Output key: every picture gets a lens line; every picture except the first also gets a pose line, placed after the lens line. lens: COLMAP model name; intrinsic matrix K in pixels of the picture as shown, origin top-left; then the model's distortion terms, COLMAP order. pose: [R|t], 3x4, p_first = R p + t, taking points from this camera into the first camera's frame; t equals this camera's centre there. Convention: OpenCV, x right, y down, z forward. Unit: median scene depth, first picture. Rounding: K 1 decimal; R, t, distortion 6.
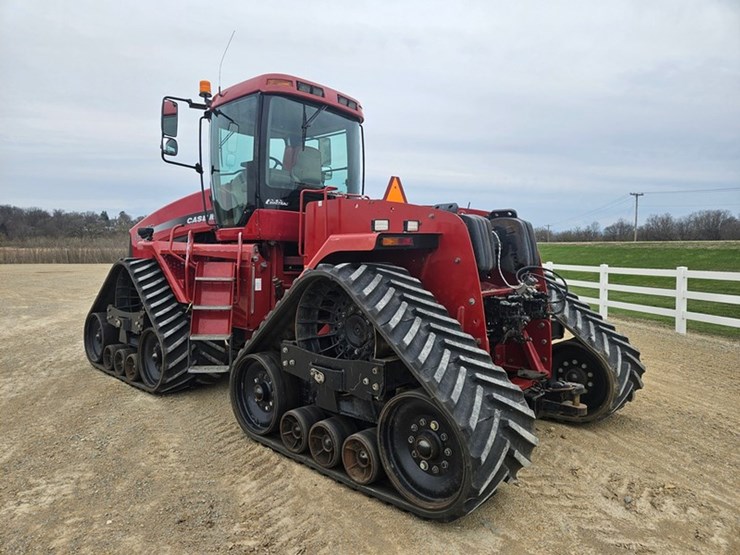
lens RADIAL K [[474.7, 0, 366.4], [0, 474.7, 276.6], [0, 0, 1]] dist [0.039043, 0.000376]
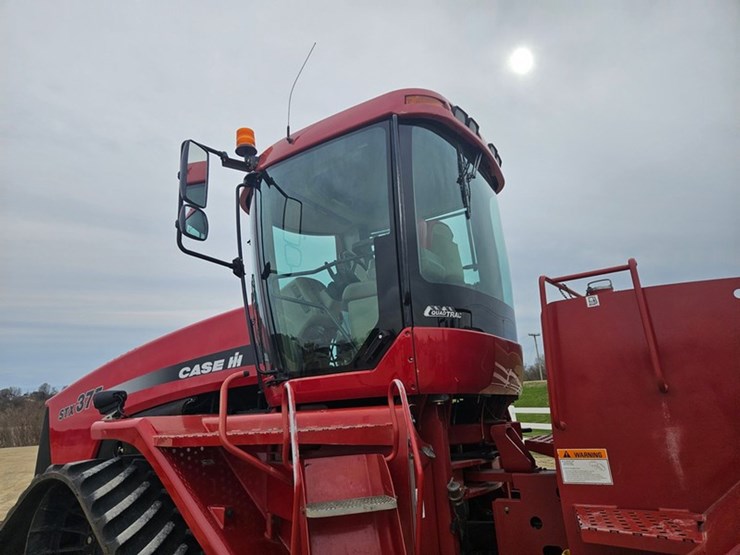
lens RADIAL K [[491.4, 0, 371.2], [0, 491.4, 264.8], [0, 0, 1]] dist [0.005691, -0.000498]
pose [[0.980333, -0.026870, 0.195512, -0.314200], [0.088418, 0.945495, -0.313402, -0.045121], [-0.176434, 0.324525, 0.929276, 0.468028]]
